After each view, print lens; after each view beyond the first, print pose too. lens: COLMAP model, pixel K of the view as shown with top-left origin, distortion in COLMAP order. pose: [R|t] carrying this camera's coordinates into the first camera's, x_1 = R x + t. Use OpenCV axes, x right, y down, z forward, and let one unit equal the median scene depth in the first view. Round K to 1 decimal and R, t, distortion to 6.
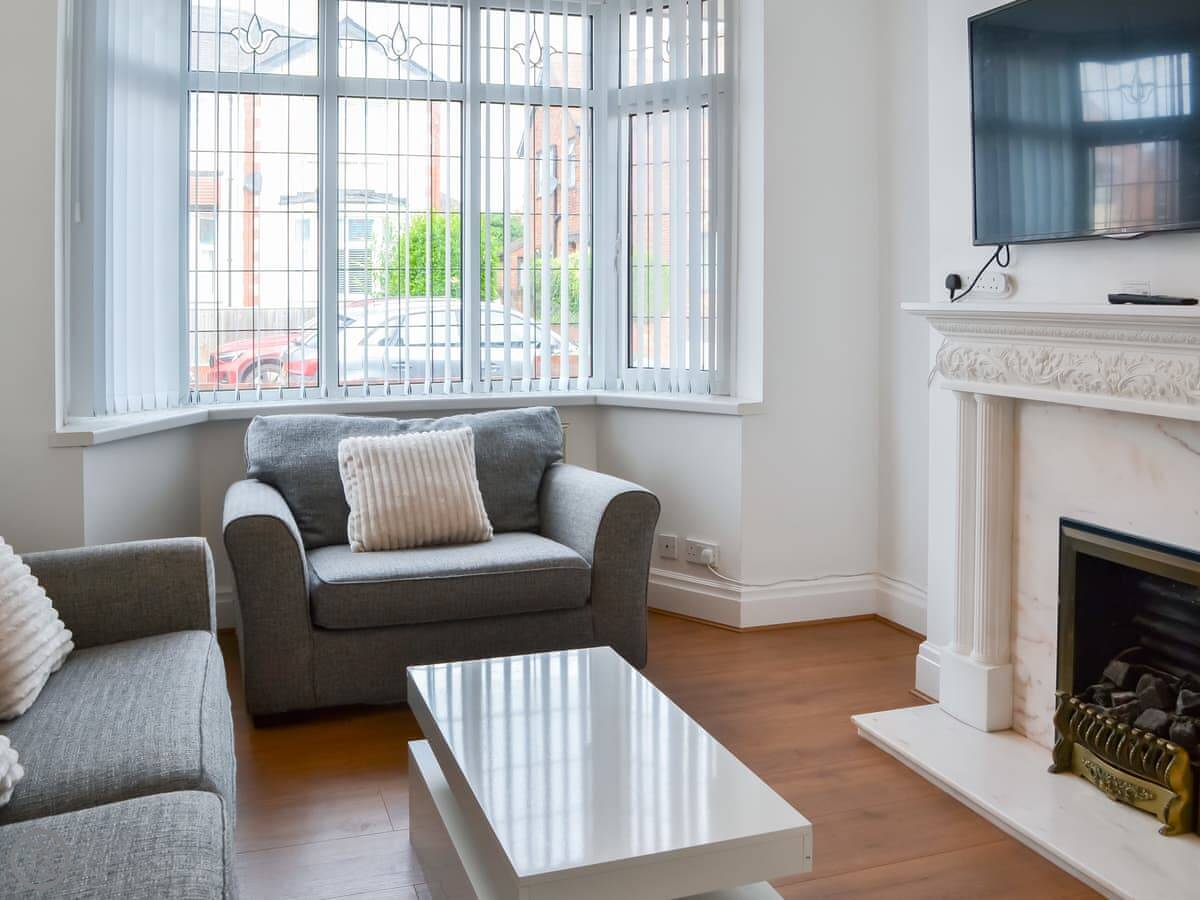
lens RADIAL K [[1081.9, 0, 601.6], [0, 1081.9, 494.5], [0, 0, 1]] dist [-0.082436, 0.006340]
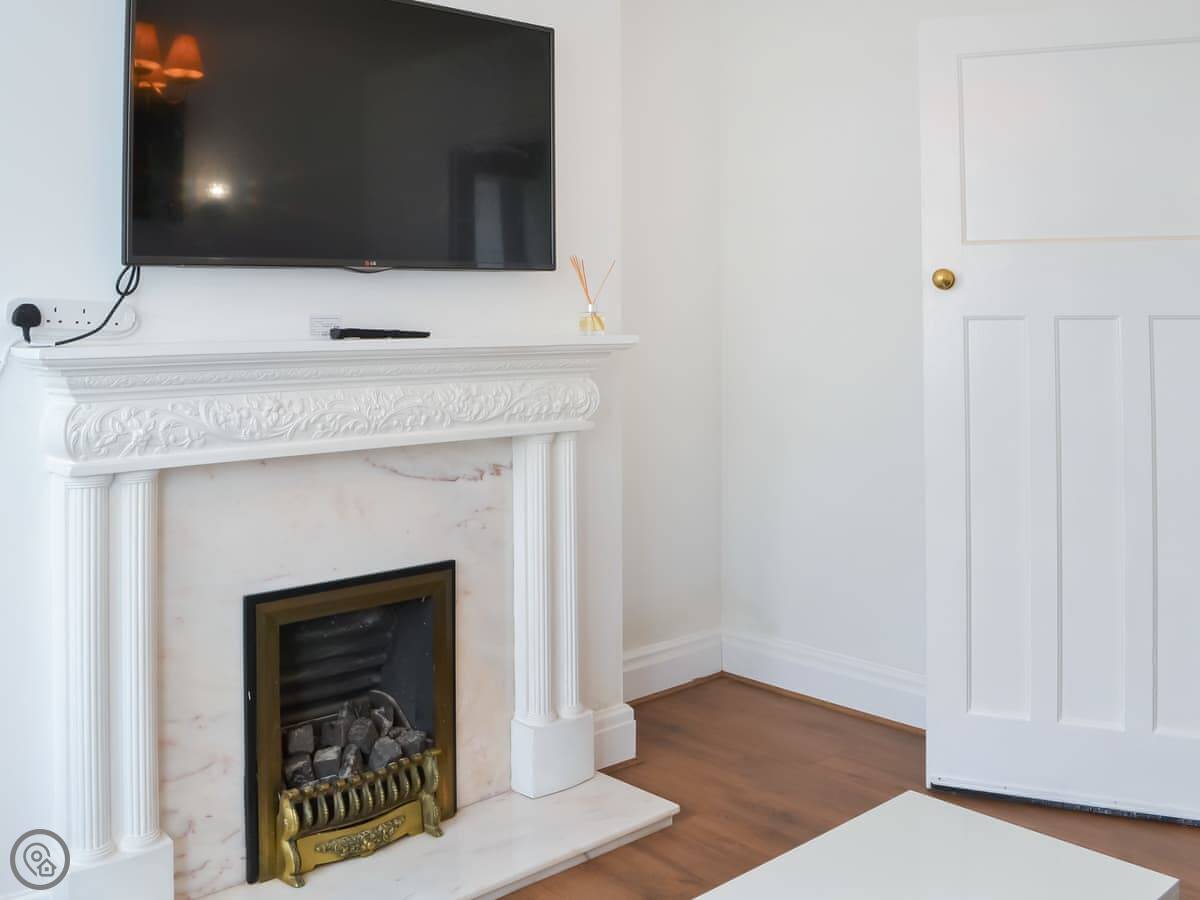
lens RADIAL K [[1113.4, 0, 602.8], [0, 1113.4, 414.9], [0, 0, 1]] dist [-0.117515, -0.014405]
pose [[-0.374690, -0.059673, 0.925228, -0.483314], [0.181483, 0.973901, 0.136308, -0.195190], [-0.909215, 0.218986, -0.354081, 1.090989]]
